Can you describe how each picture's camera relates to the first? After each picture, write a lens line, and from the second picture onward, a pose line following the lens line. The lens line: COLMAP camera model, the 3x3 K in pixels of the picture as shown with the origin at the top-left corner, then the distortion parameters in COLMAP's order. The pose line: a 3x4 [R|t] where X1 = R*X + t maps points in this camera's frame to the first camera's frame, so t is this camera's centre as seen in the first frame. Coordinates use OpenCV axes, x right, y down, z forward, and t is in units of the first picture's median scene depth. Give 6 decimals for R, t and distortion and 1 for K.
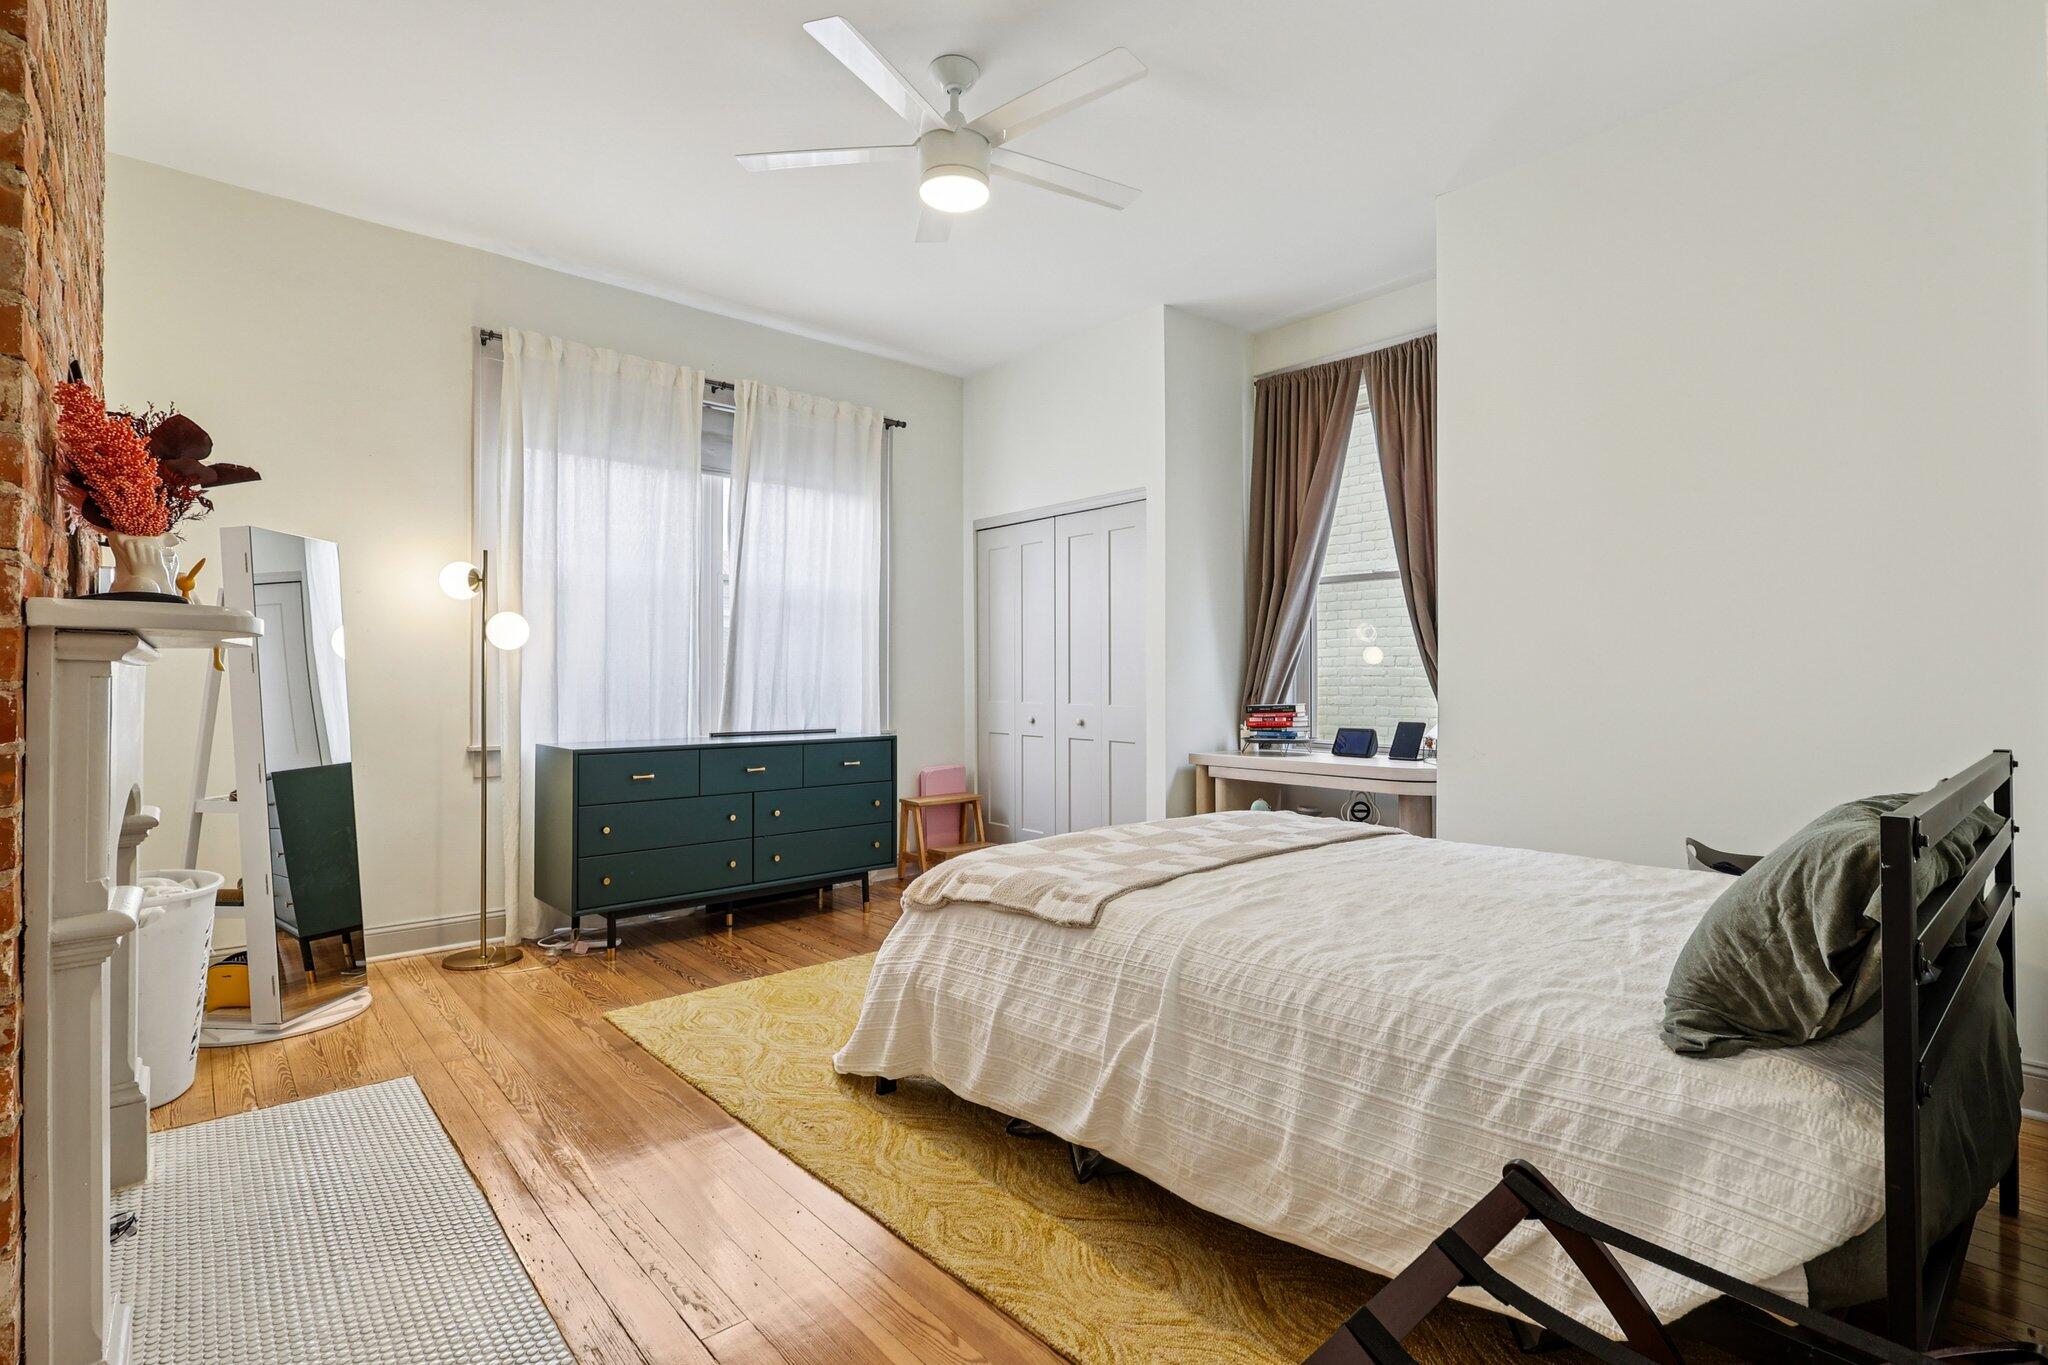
lens RADIAL K [[956.9, 0, 1024.0], [0, 956.9, 675.5], [0, 0, 1]] dist [0.000901, -0.000031]
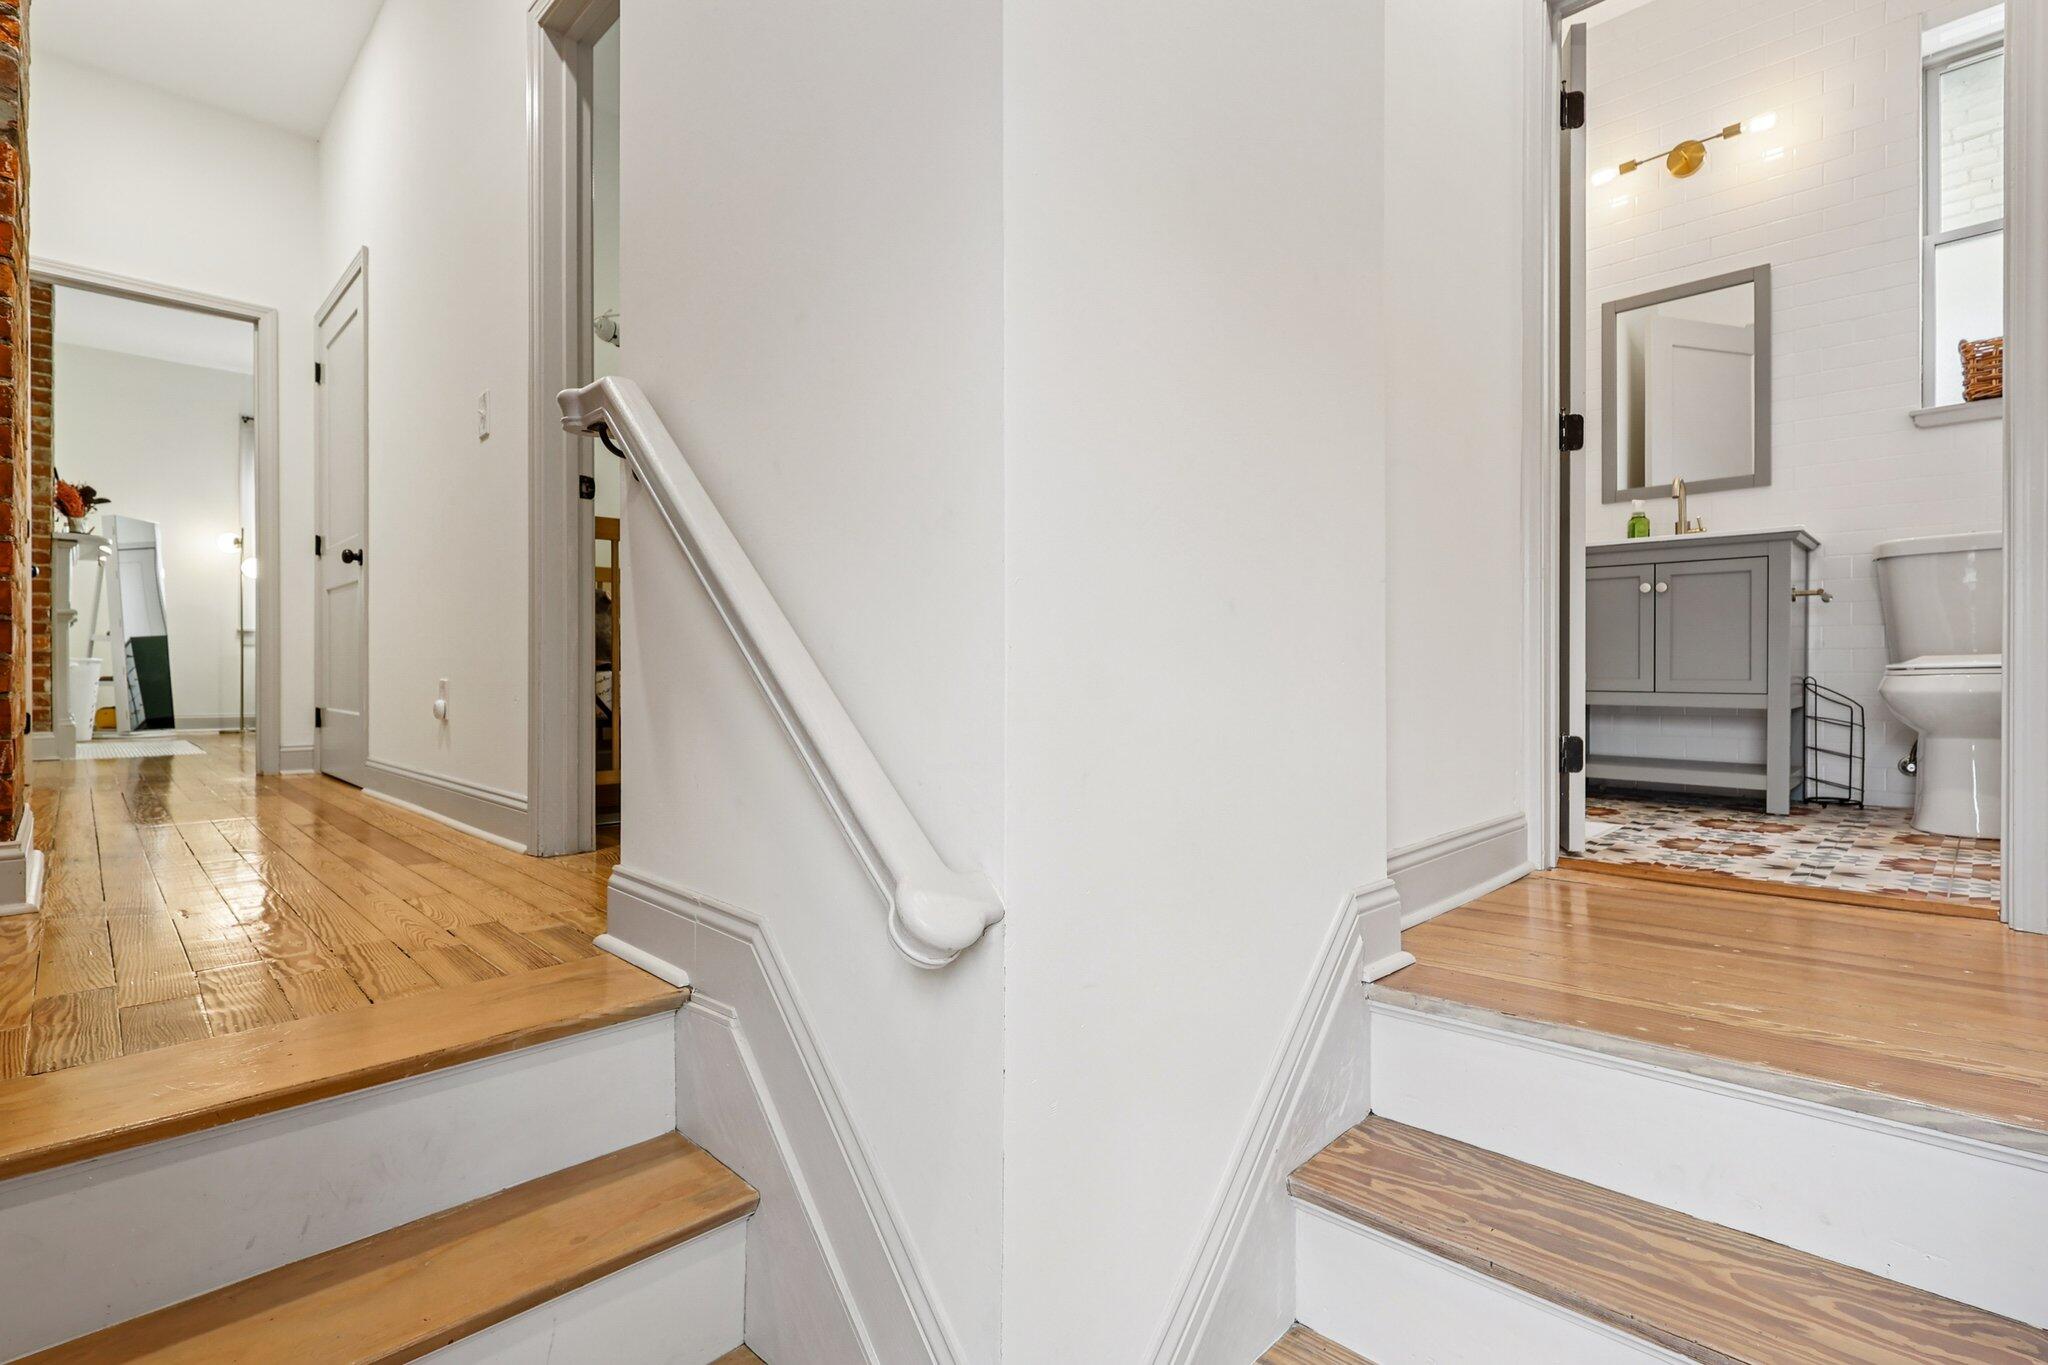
lens RADIAL K [[959.1, 0, 1021.6], [0, 959.1, 666.1], [0, 0, 1]] dist [0.001417, -0.000977]
pose [[0.998188, -0.004320, 0.060015, 1.210495], [0.004450, 0.999988, -0.002033, 0.218724], [-0.060005, 0.002296, 0.998195, -1.413887]]
